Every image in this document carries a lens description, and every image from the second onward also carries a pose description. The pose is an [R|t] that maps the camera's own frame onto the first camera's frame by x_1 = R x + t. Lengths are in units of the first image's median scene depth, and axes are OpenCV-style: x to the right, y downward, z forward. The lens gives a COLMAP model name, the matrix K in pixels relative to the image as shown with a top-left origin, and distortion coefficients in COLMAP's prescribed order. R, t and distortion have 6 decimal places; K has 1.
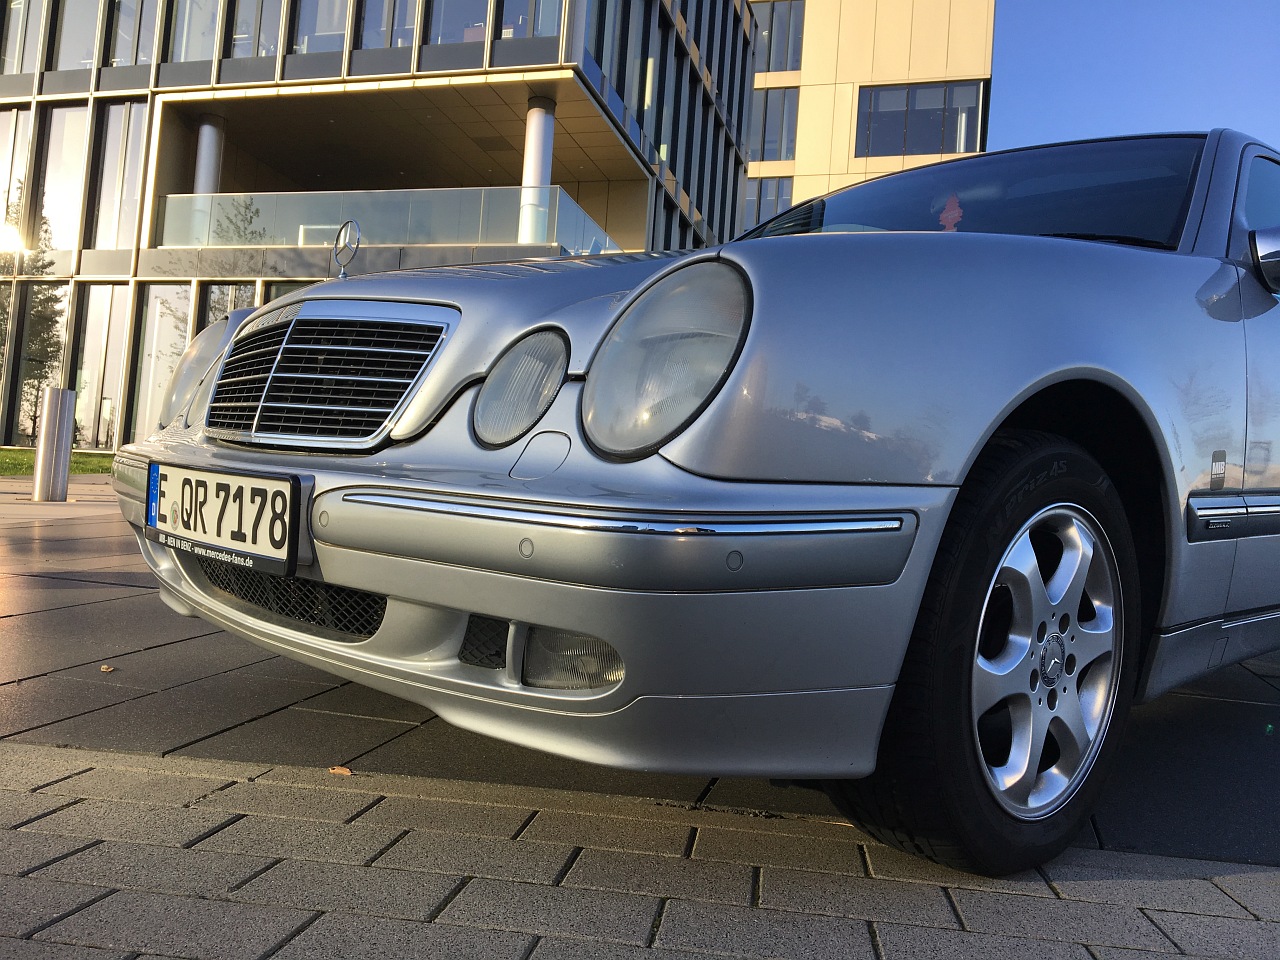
lens RADIAL K [[1085.4, 0, 635.0], [0, 1085.4, 483.4], [0, 0, 1]] dist [0.065645, -0.097287]
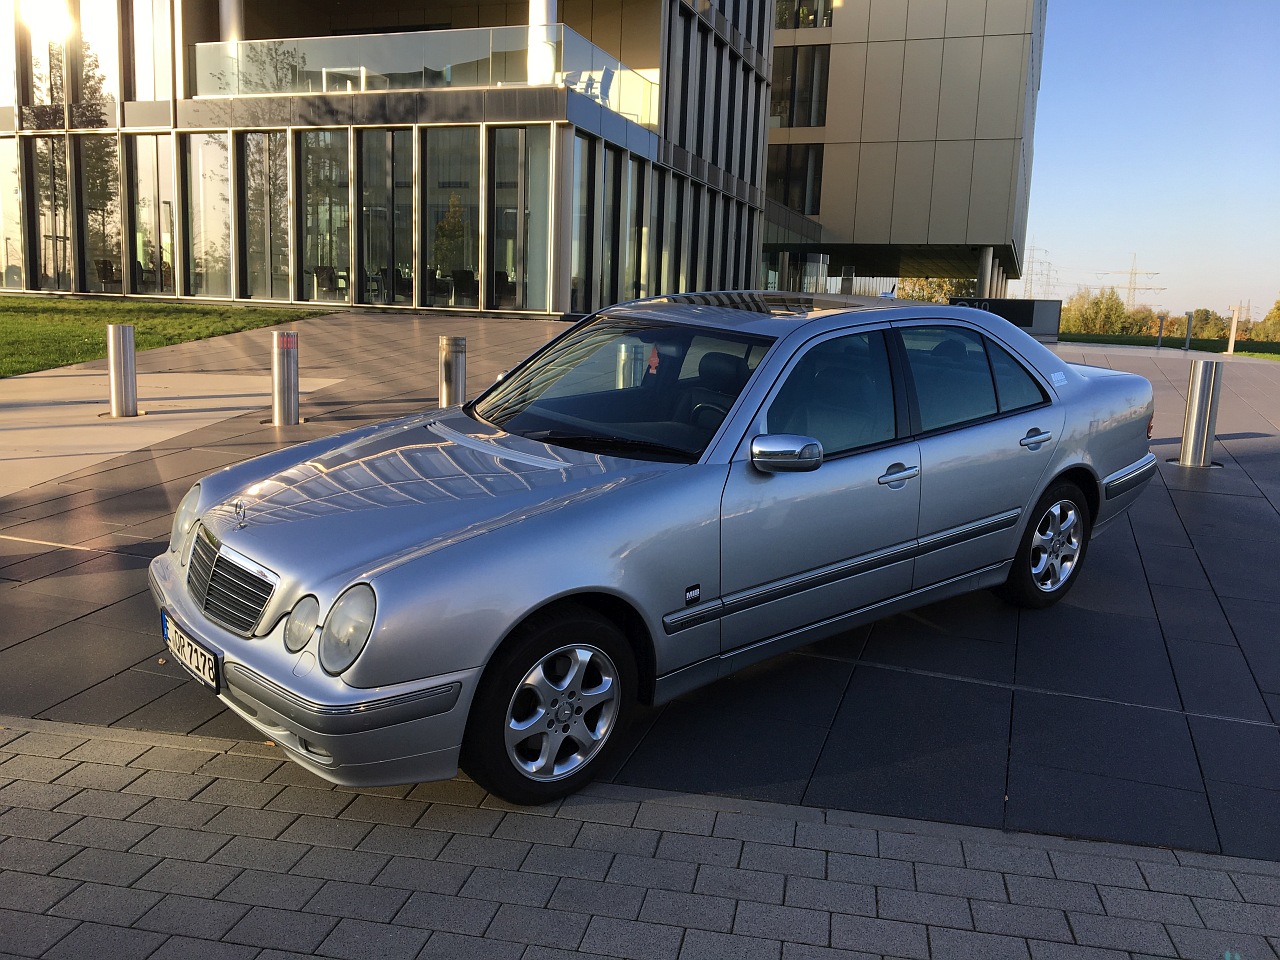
lens RADIAL K [[1085.4, 0, 635.0], [0, 1085.4, 483.4], [0, 0, 1]] dist [0.065645, -0.097287]
pose [[0.997337, -0.023628, -0.069003, 0.053570], [0.037558, 0.977373, 0.208162, -0.058150], [0.062523, -0.210200, 0.975657, -0.081590]]
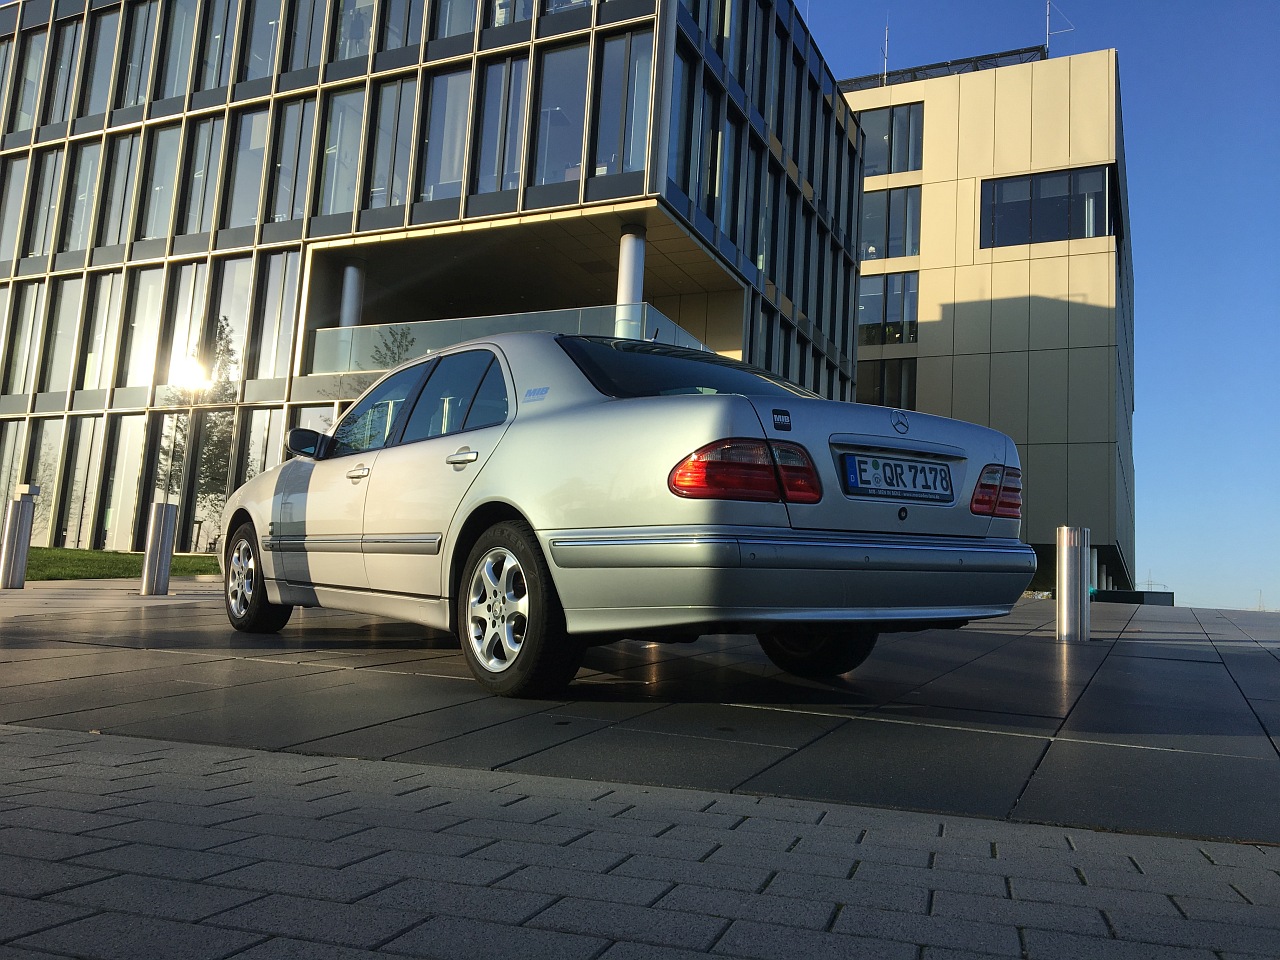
lens RADIAL K [[1082.5, 0, 637.7], [0, 1082.5, 476.1], [0, 0, 1]] dist [0.082878, -0.114266]
pose [[0.987492, -0.033859, -0.153993, 0.077081], [0.019202, 0.995226, -0.095688, 0.004369], [0.156498, 0.091534, 0.983428, -0.052786]]
